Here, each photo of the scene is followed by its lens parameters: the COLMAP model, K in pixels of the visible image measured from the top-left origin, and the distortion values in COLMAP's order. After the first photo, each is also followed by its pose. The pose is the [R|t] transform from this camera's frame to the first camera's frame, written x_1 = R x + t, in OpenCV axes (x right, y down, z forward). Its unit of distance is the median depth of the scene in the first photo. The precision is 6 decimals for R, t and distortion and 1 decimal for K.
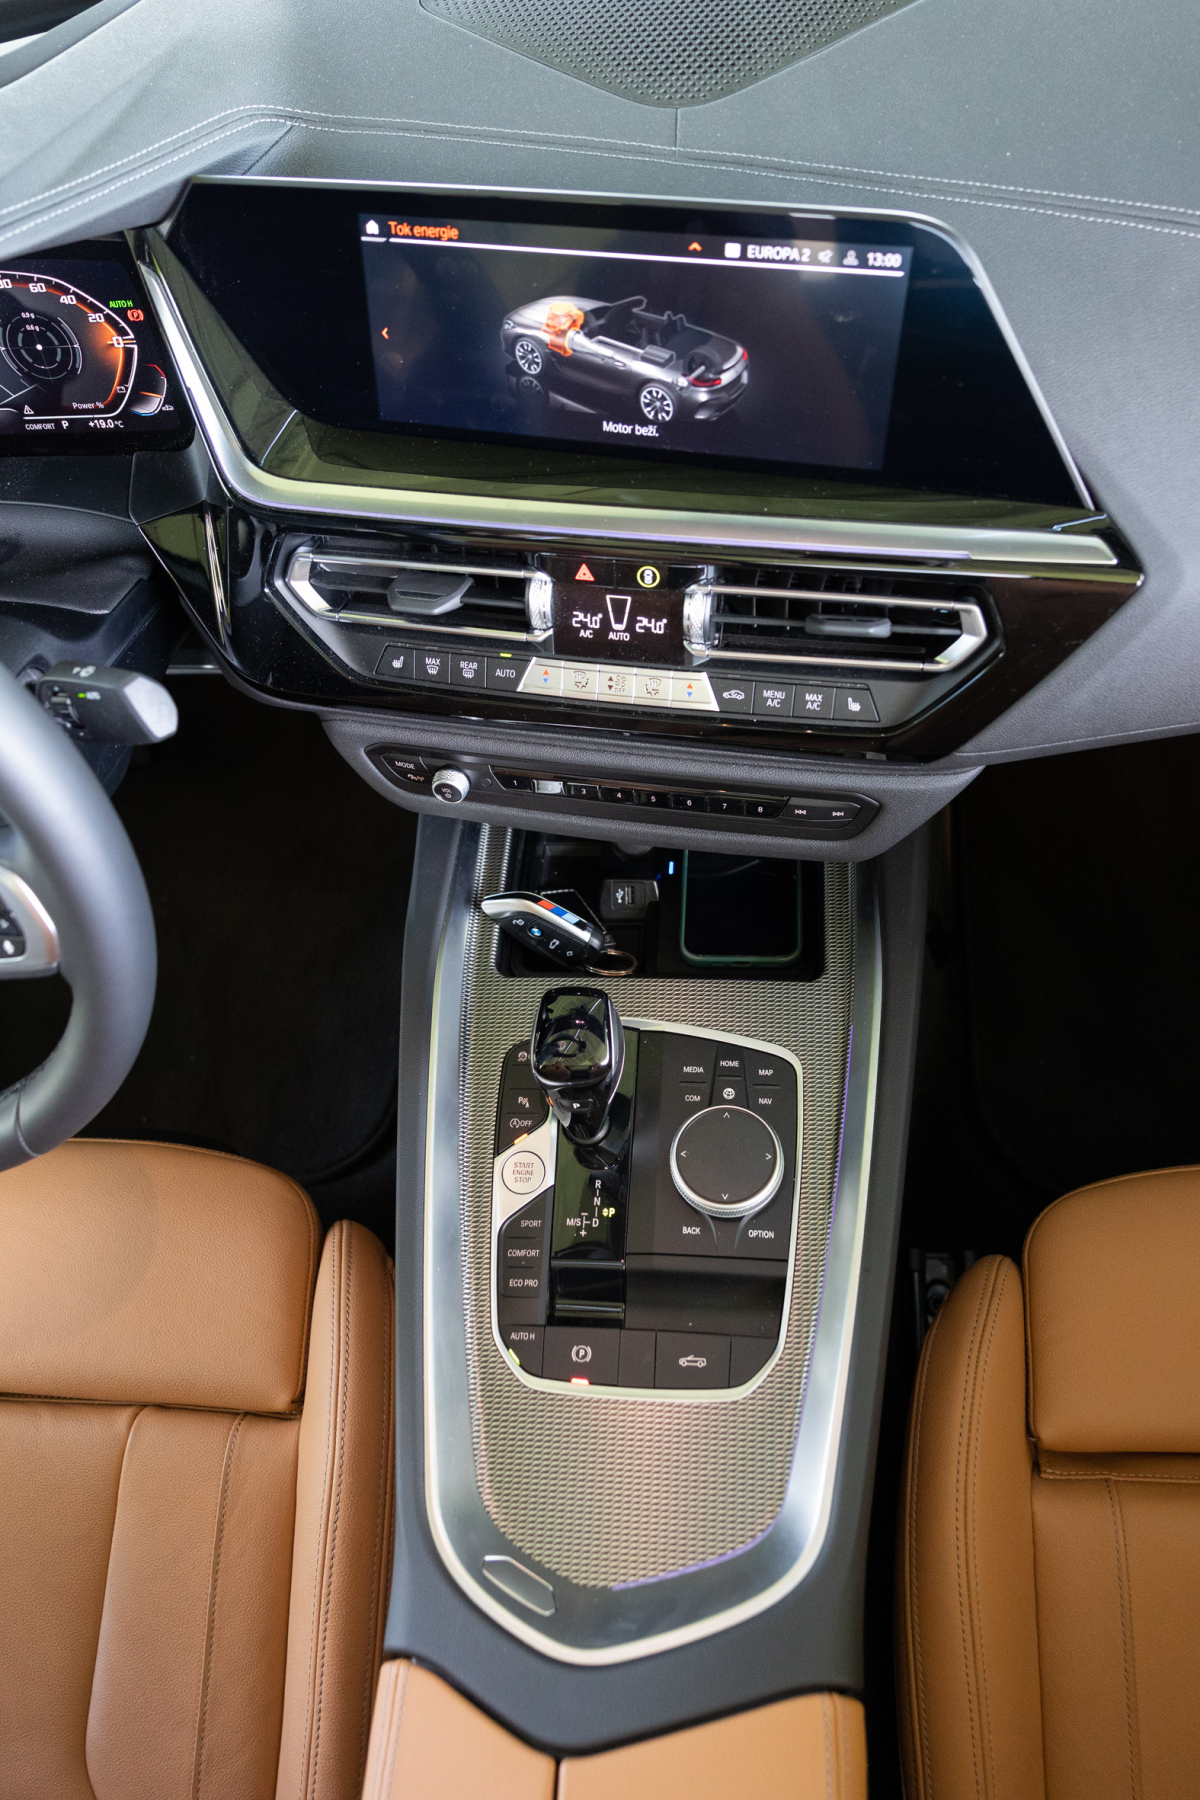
lens RADIAL K [[1344.7, 0, 595.9], [0, 1344.7, 898.3], [0, 0, 1]] dist [0.004236, 0.009335]
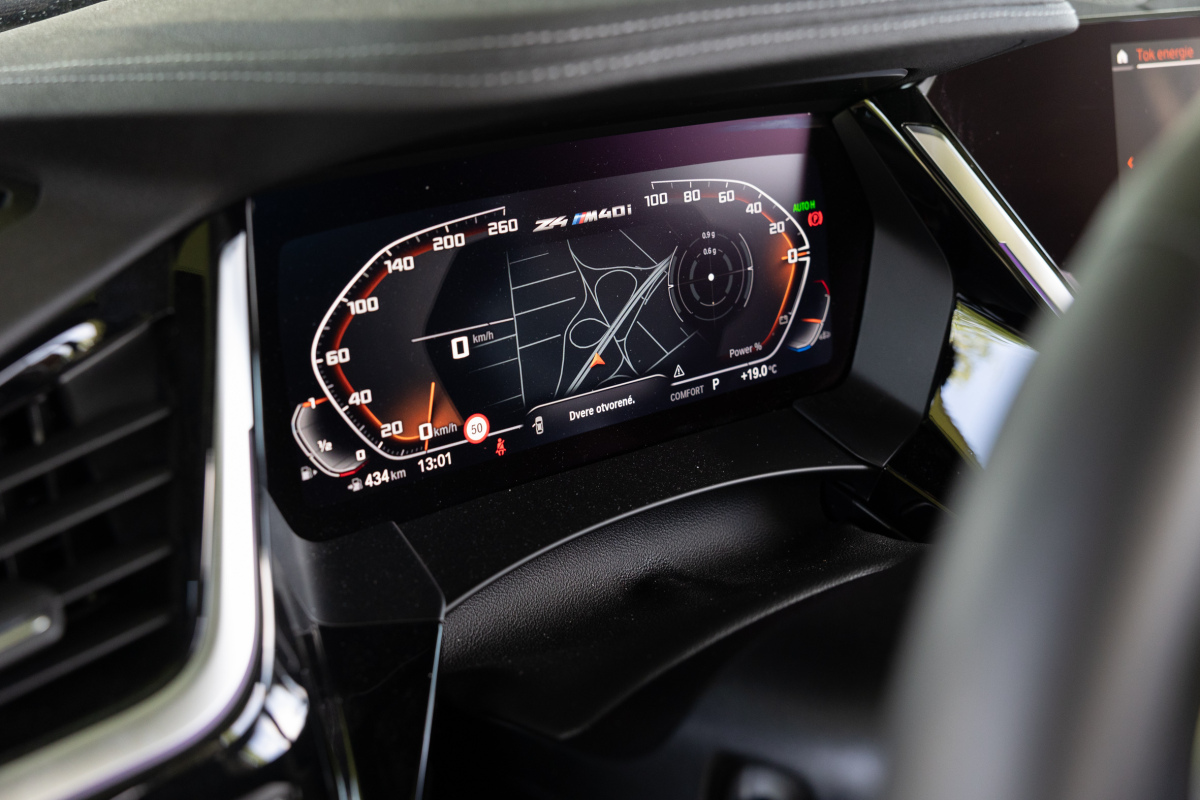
lens RADIAL K [[1453.4, 0, 593.5], [0, 1453.4, 399.1], [0, 0, 1]] dist [0.019744, 0.000000]
pose [[0.741815, -0.151132, 0.653352, -1.052066], [0.492836, 0.783578, -0.378310, -0.092296], [-0.454777, 0.602632, 0.655753, 0.581067]]
